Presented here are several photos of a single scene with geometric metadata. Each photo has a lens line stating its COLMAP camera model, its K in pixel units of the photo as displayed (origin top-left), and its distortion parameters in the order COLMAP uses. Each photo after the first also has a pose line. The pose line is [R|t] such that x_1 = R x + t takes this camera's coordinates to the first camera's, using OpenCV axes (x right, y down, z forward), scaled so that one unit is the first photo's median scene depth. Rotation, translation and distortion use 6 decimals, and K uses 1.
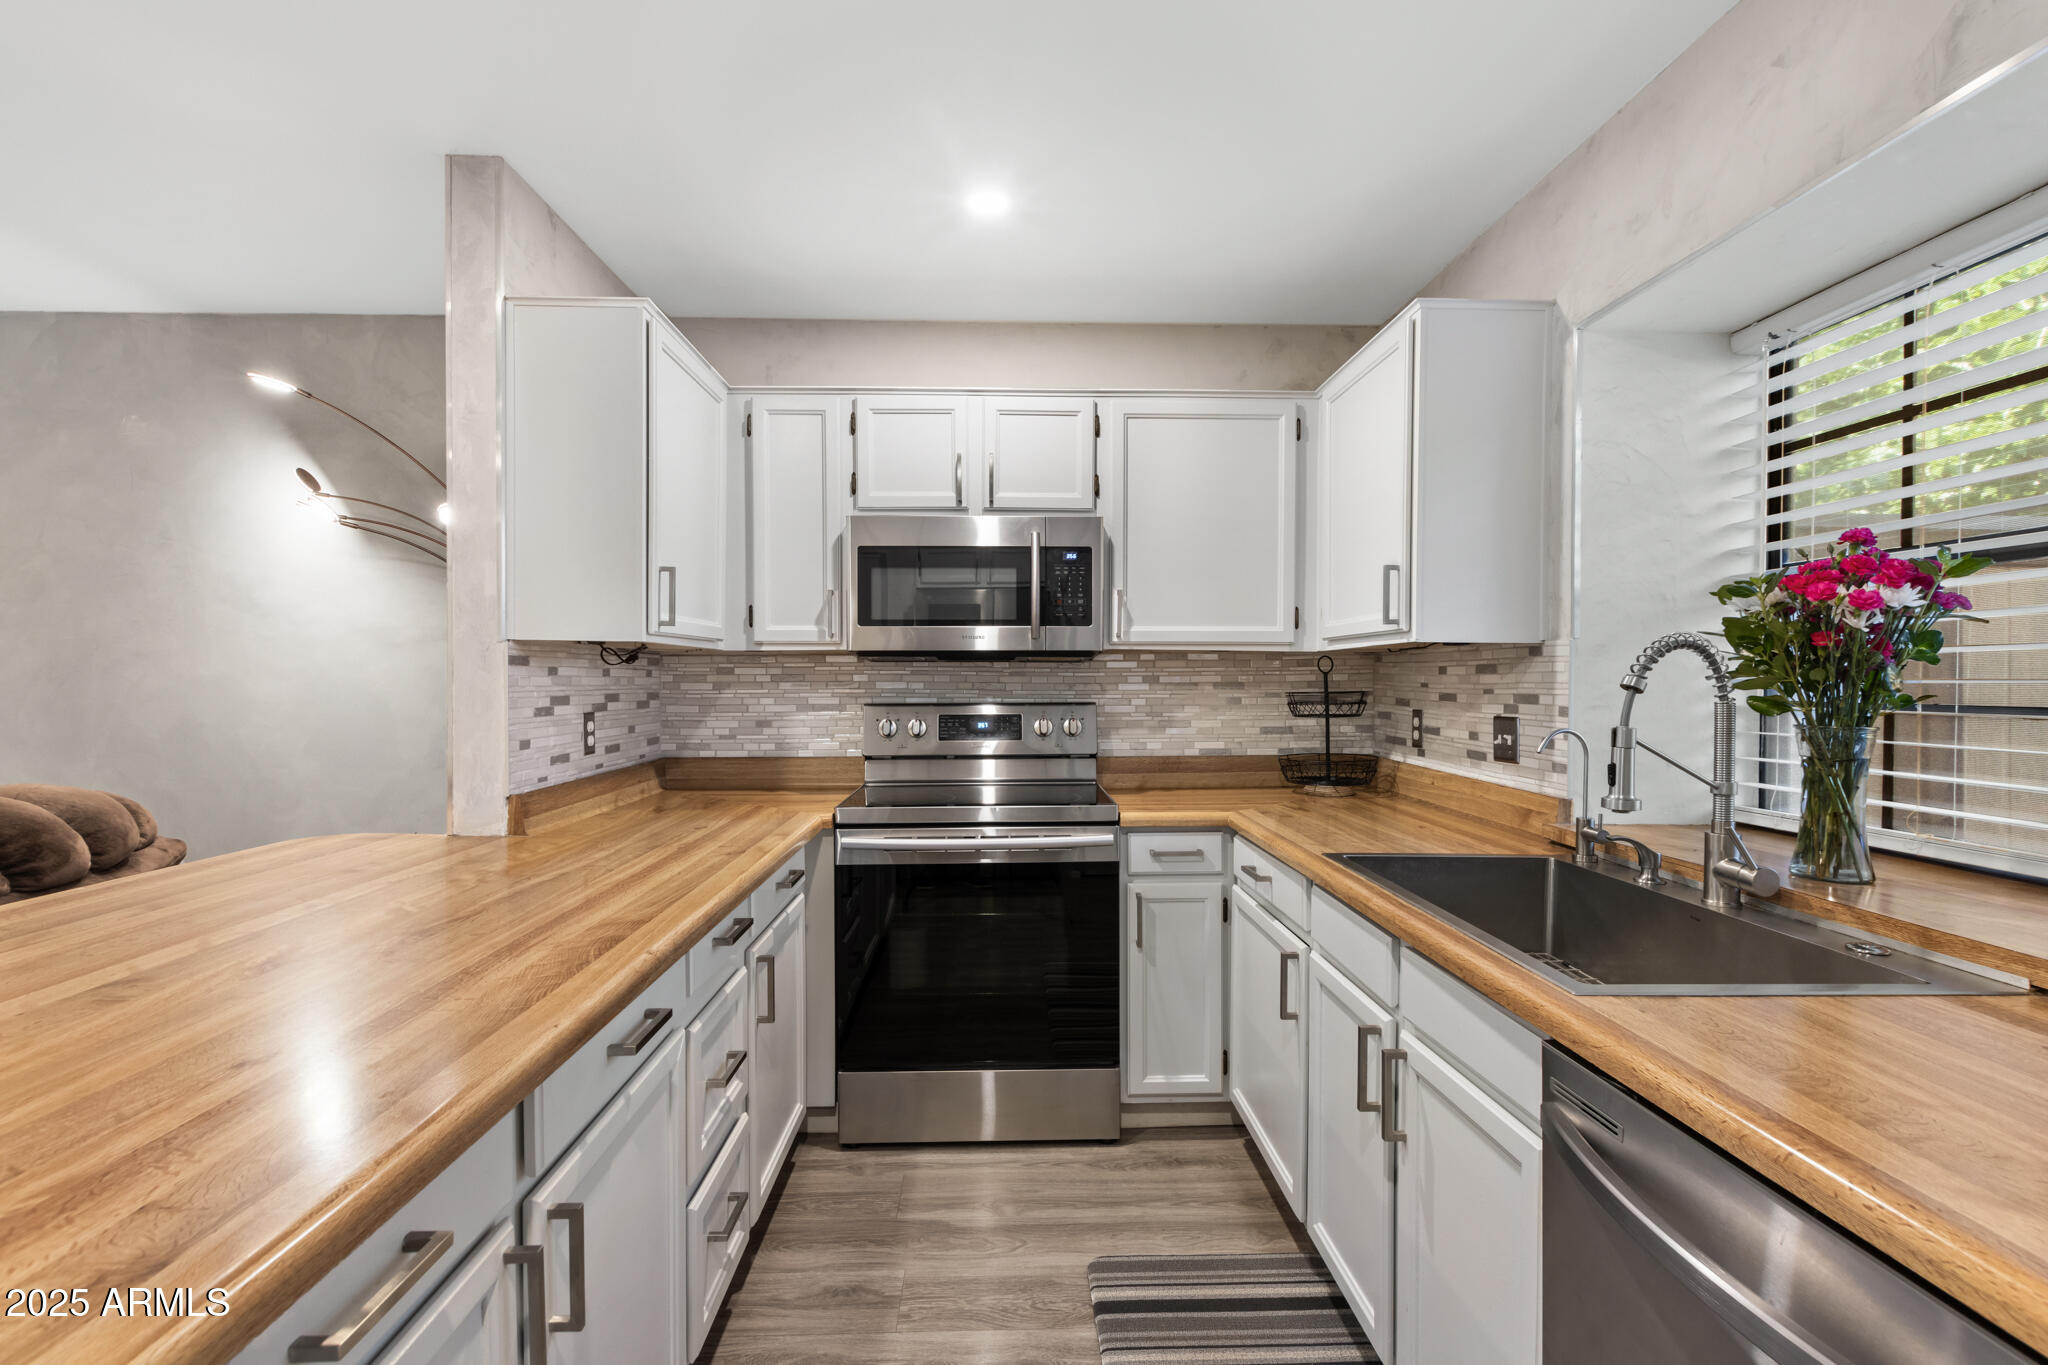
lens RADIAL K [[948.6, 0, 1042.6], [0, 948.6, 689.0], [0, 0, 1]] dist [0.010192, -0.004963]
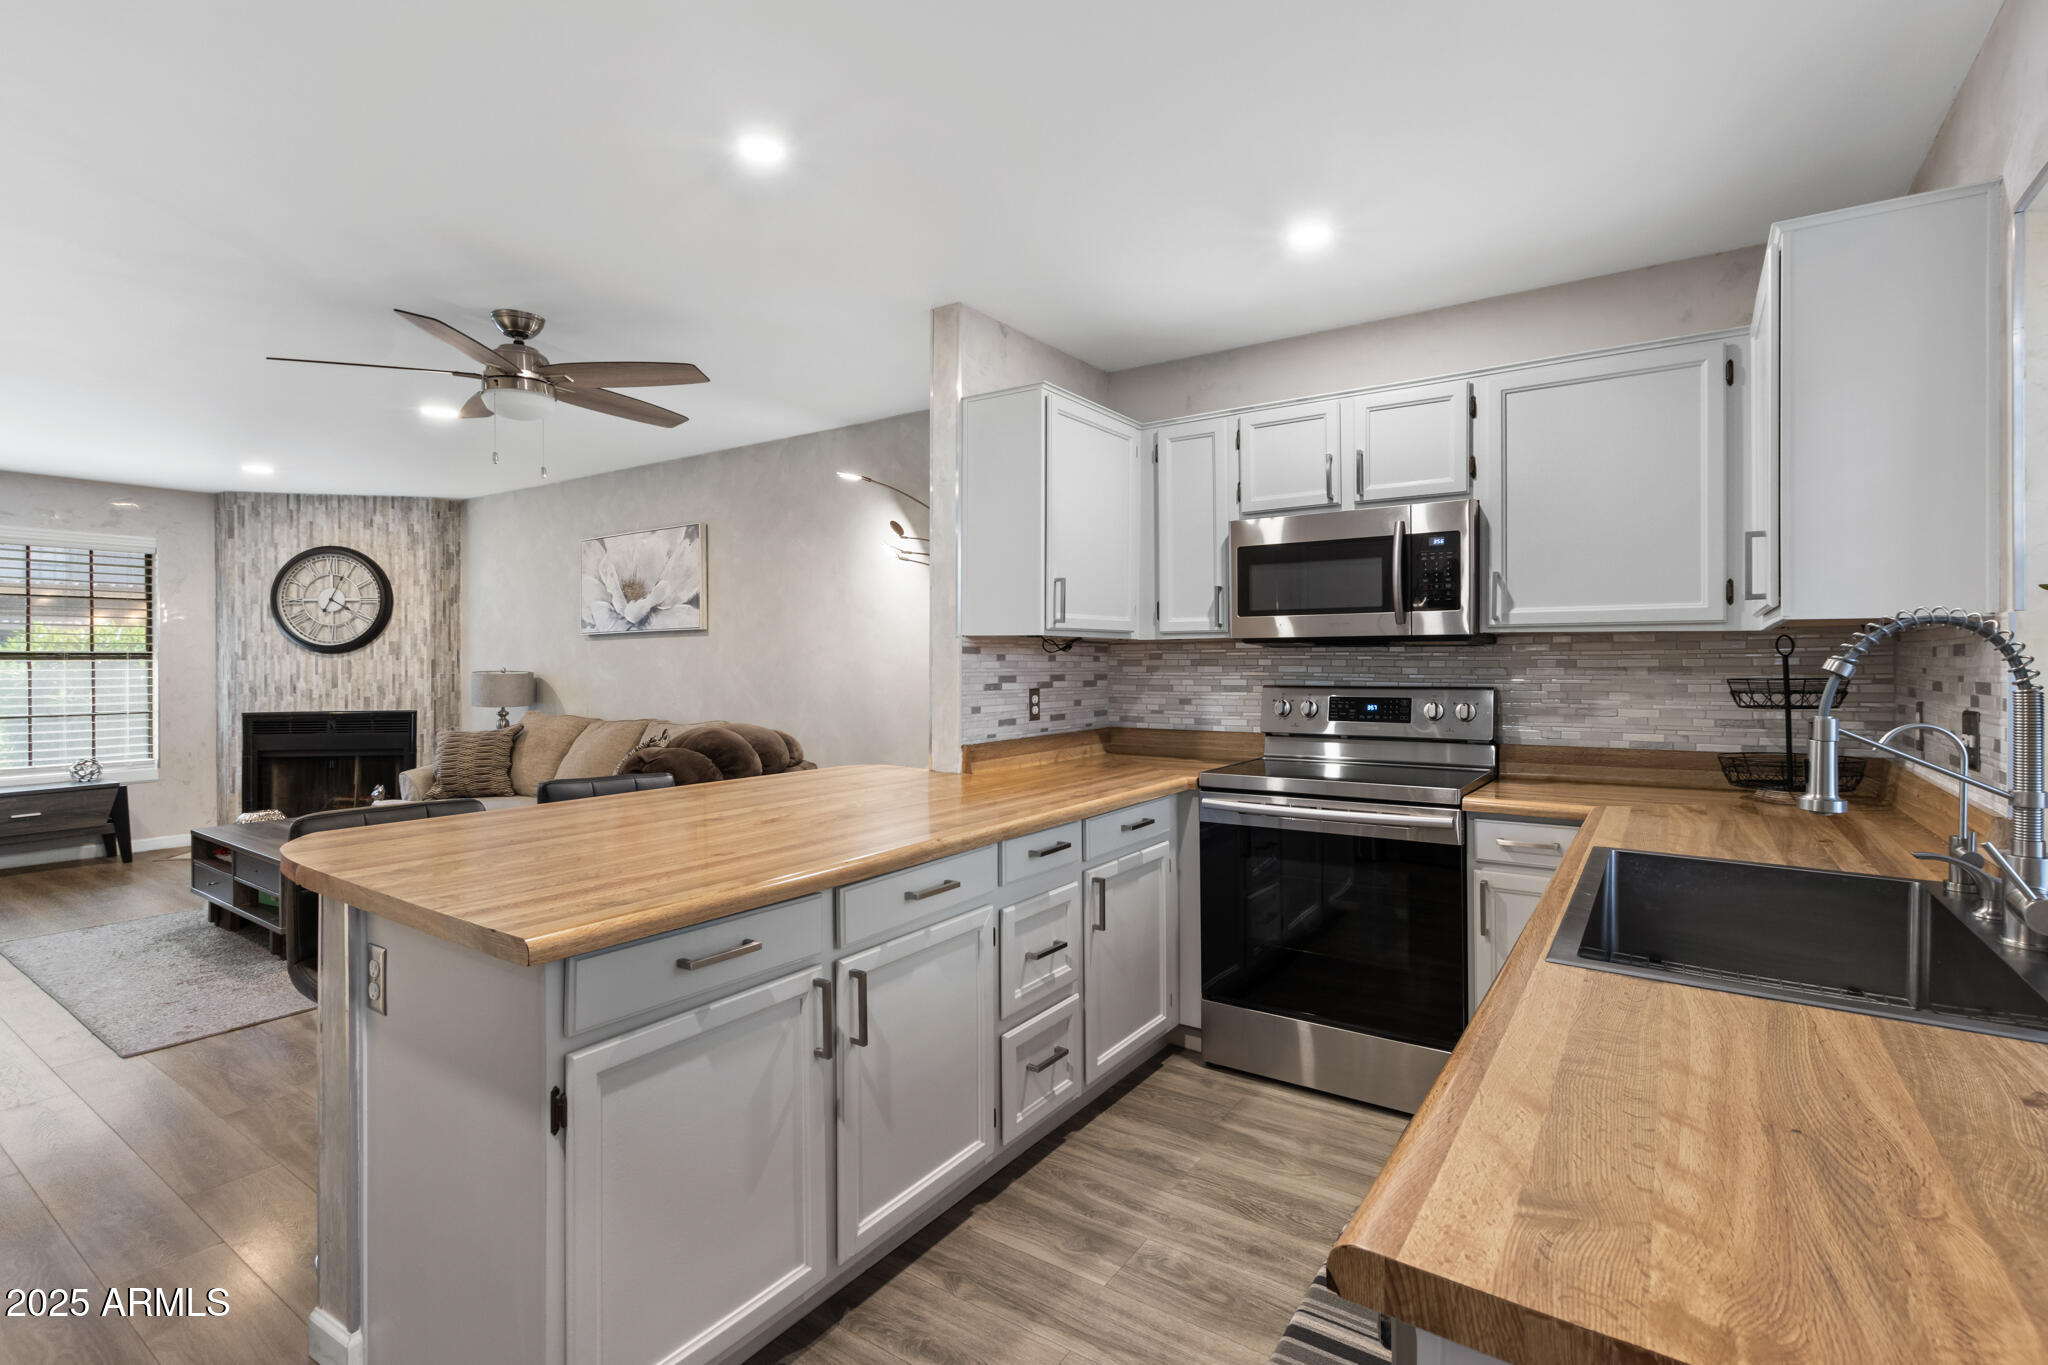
lens RADIAL K [[948.6, 0, 1019.5], [0, 948.6, 658.0], [0, 0, 1]] dist [0.010192, -0.004963]
pose [[0.806627, -0.003896, -0.591047, 0.266476], [-0.006096, 0.999870, -0.014909, 0.001855], [0.591029, 0.015629, 0.806499, -0.074541]]
